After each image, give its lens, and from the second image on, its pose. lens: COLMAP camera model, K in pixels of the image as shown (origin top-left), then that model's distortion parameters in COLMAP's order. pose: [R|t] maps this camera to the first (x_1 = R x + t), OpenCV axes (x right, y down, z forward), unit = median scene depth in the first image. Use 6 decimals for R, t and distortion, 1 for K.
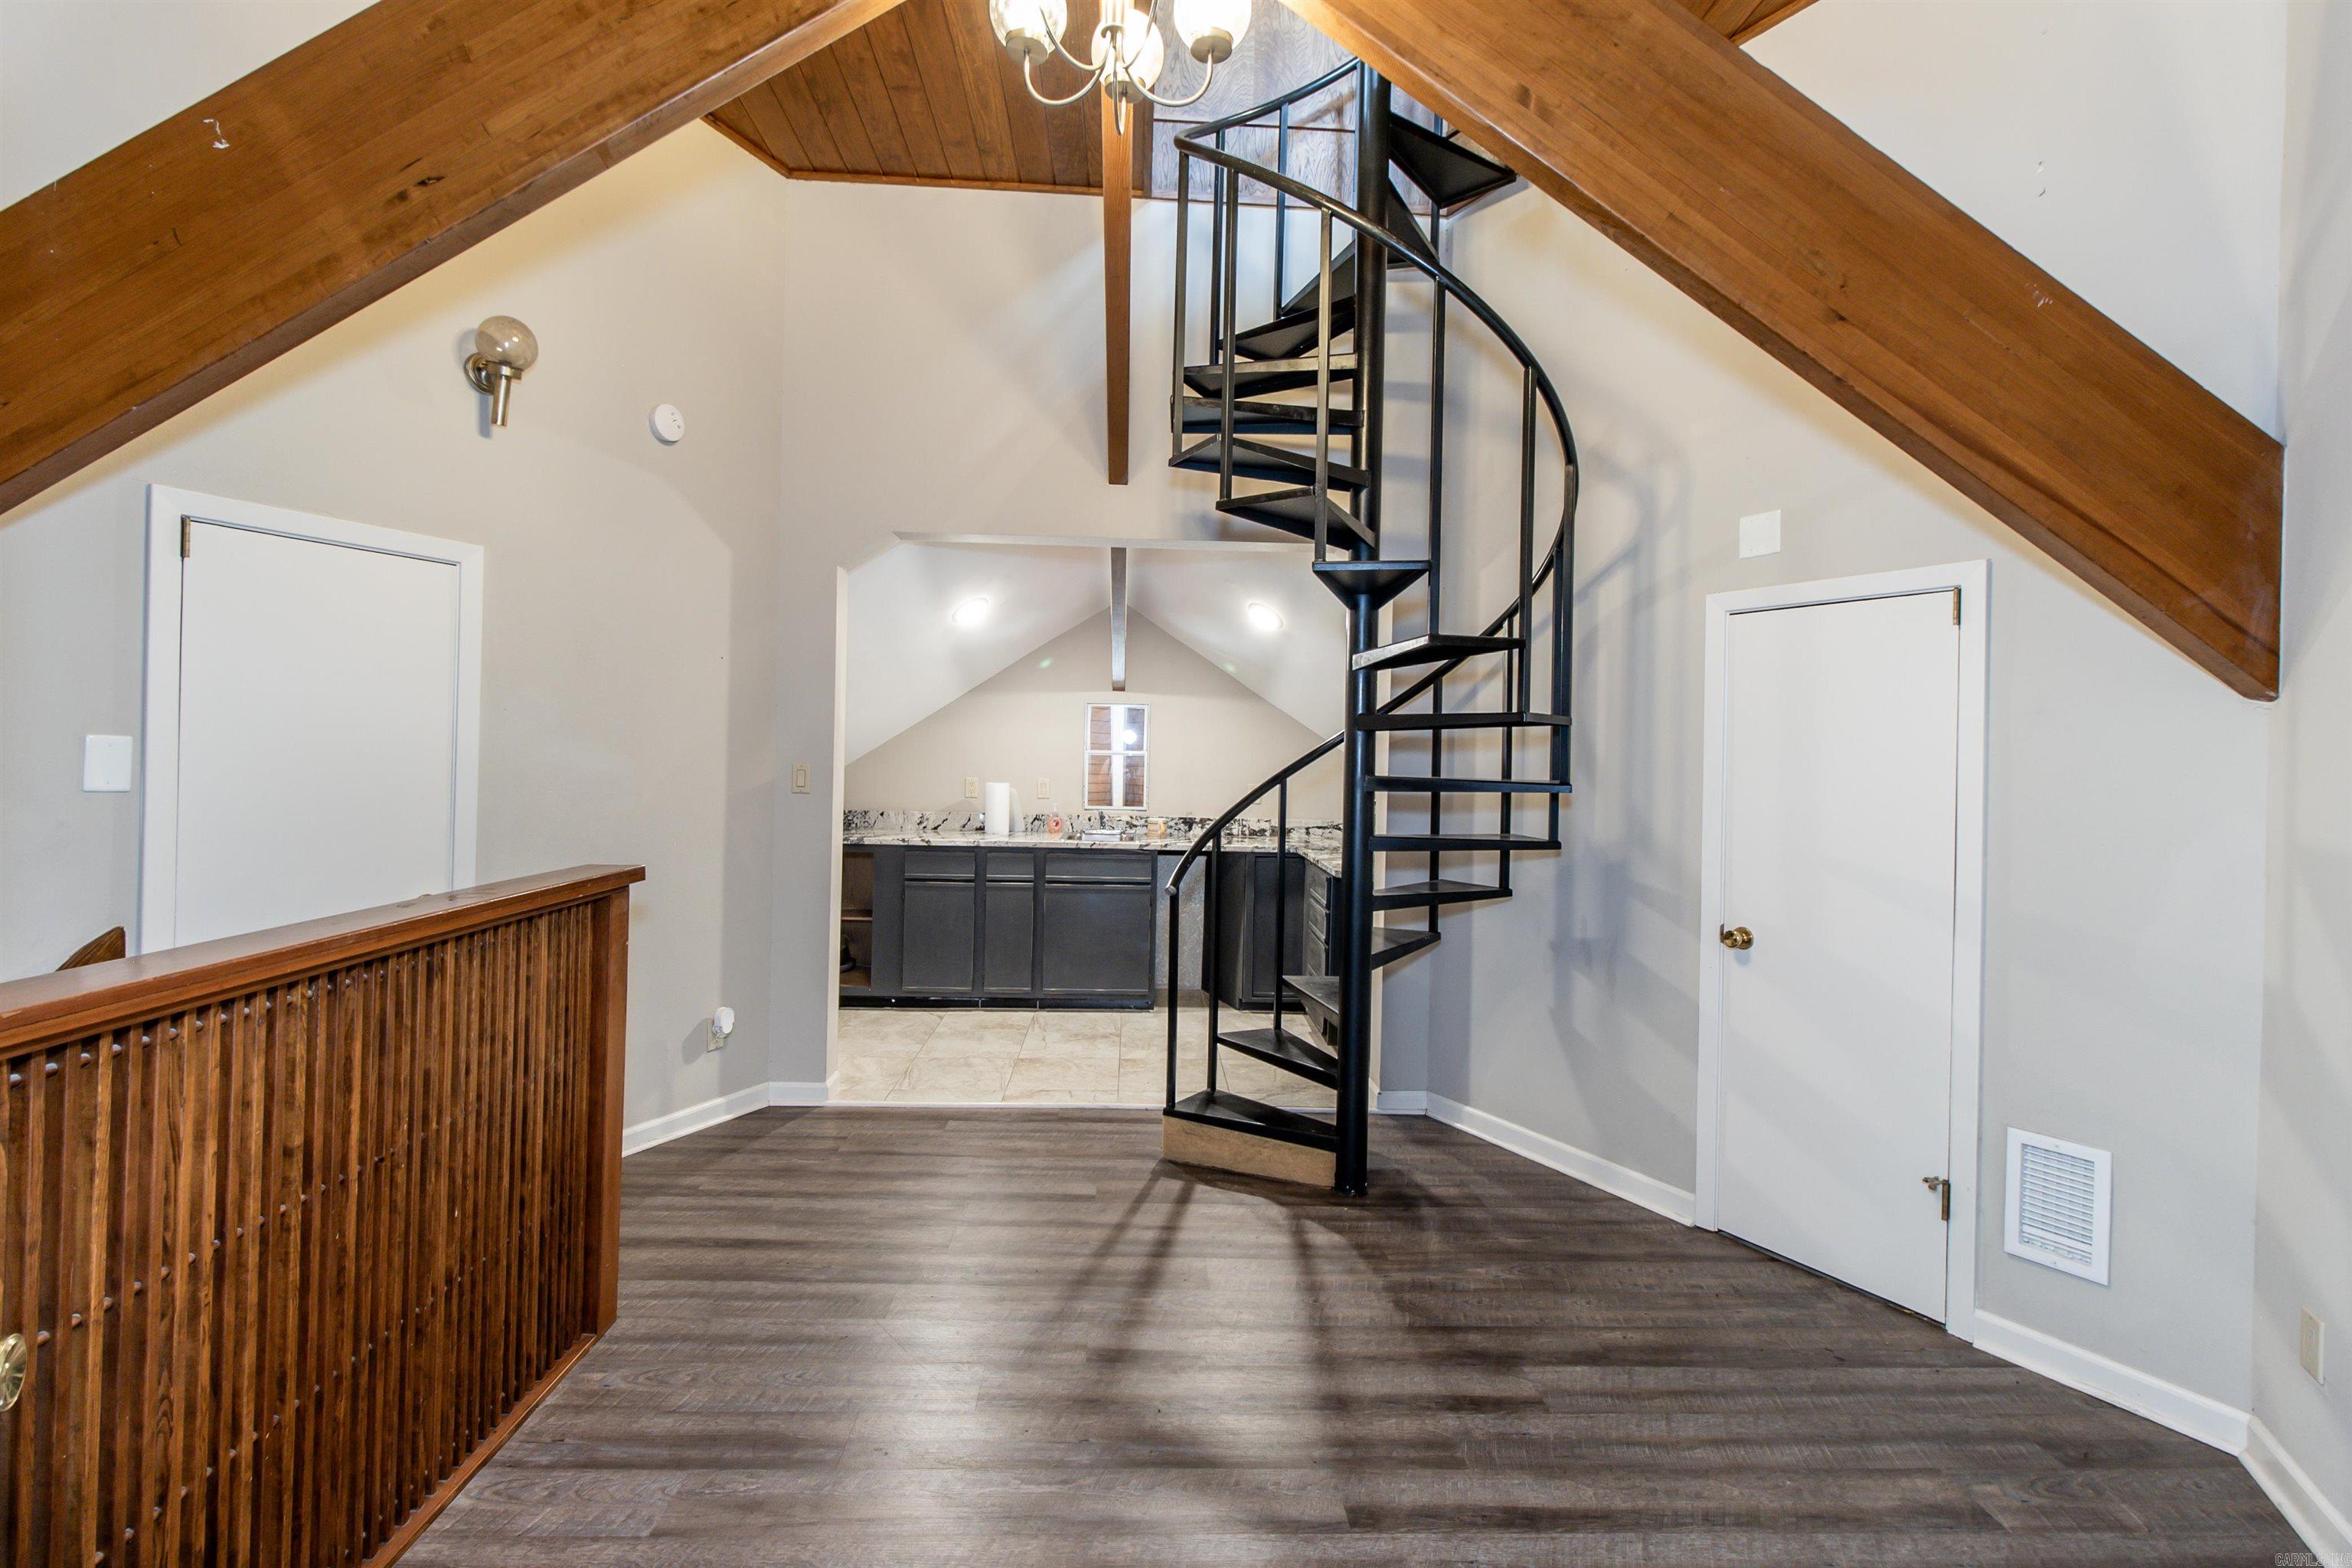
lens RADIAL K [[1078.5, 0, 1184.9], [0, 1078.5, 764.2], [0, 0, 1]] dist [0.002981, 0.000785]
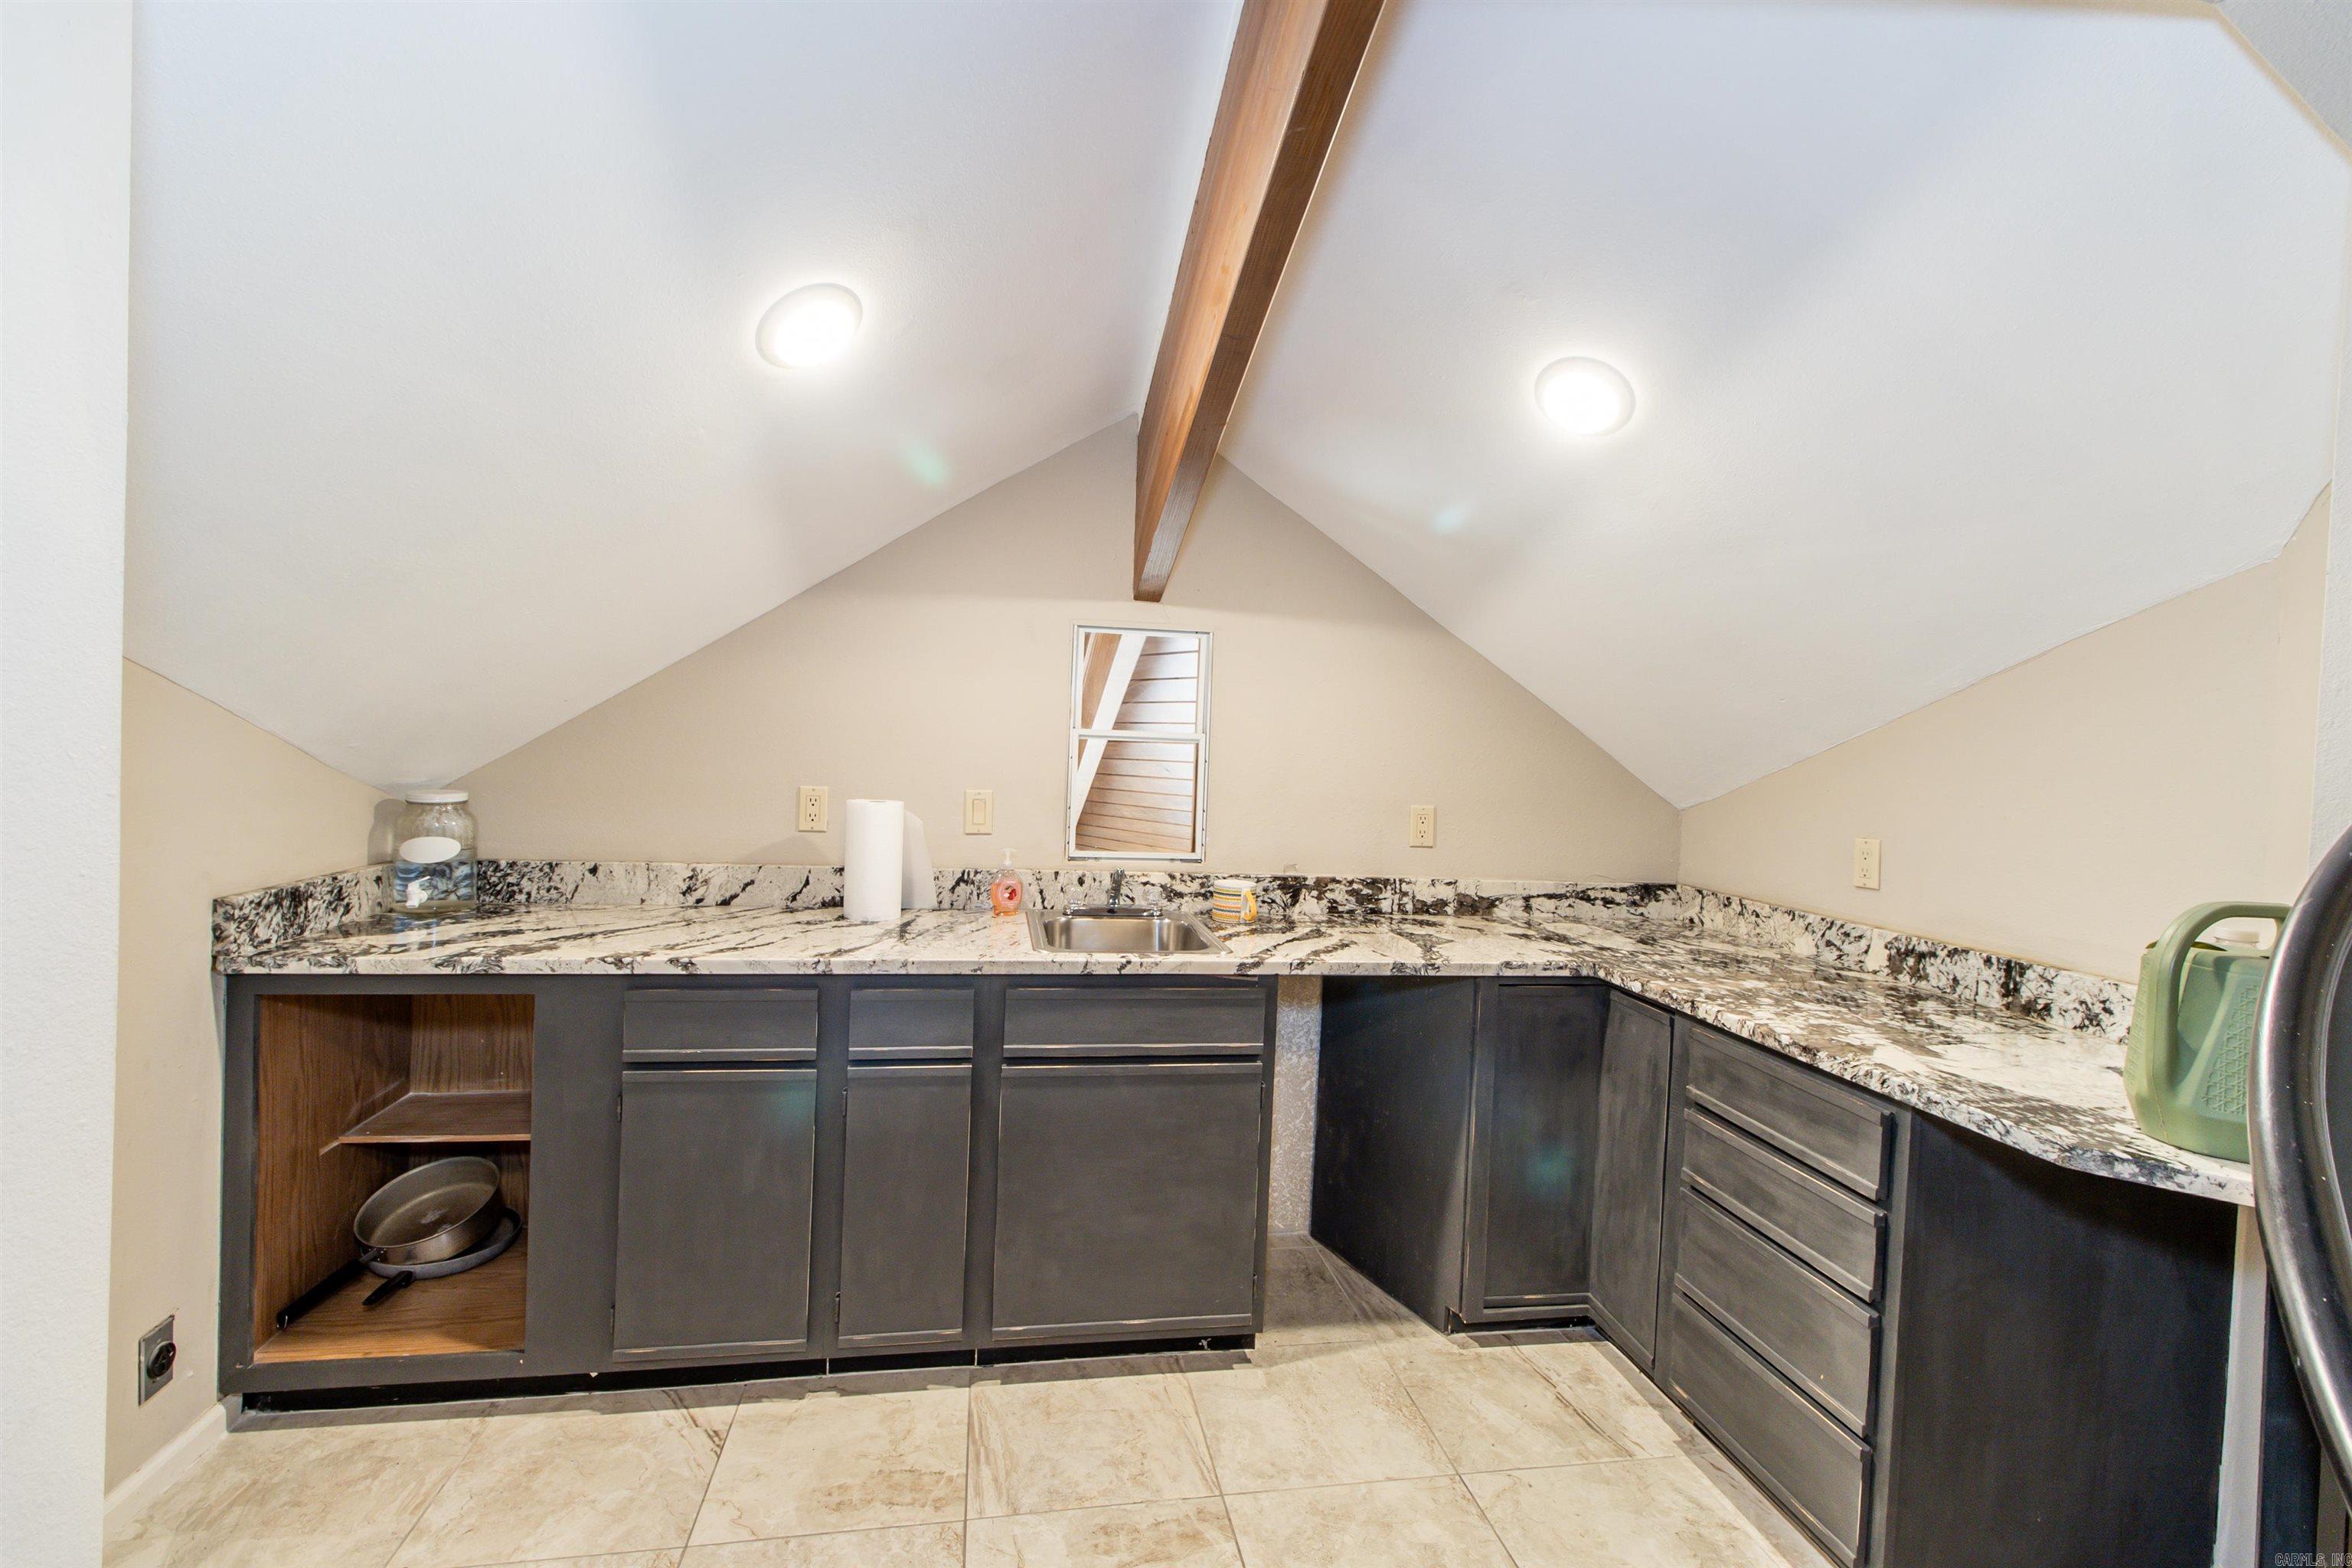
lens RADIAL K [[1078.5, 0, 1184.9], [0, 1078.5, 764.2], [0, 0, 1]] dist [0.002981, 0.000785]
pose [[0.991135, 0.014093, 0.132112, -0.116274], [-0.016419, 0.999729, 0.016529, -0.006899], [-0.131843, -0.018551, 0.991097, 0.598503]]
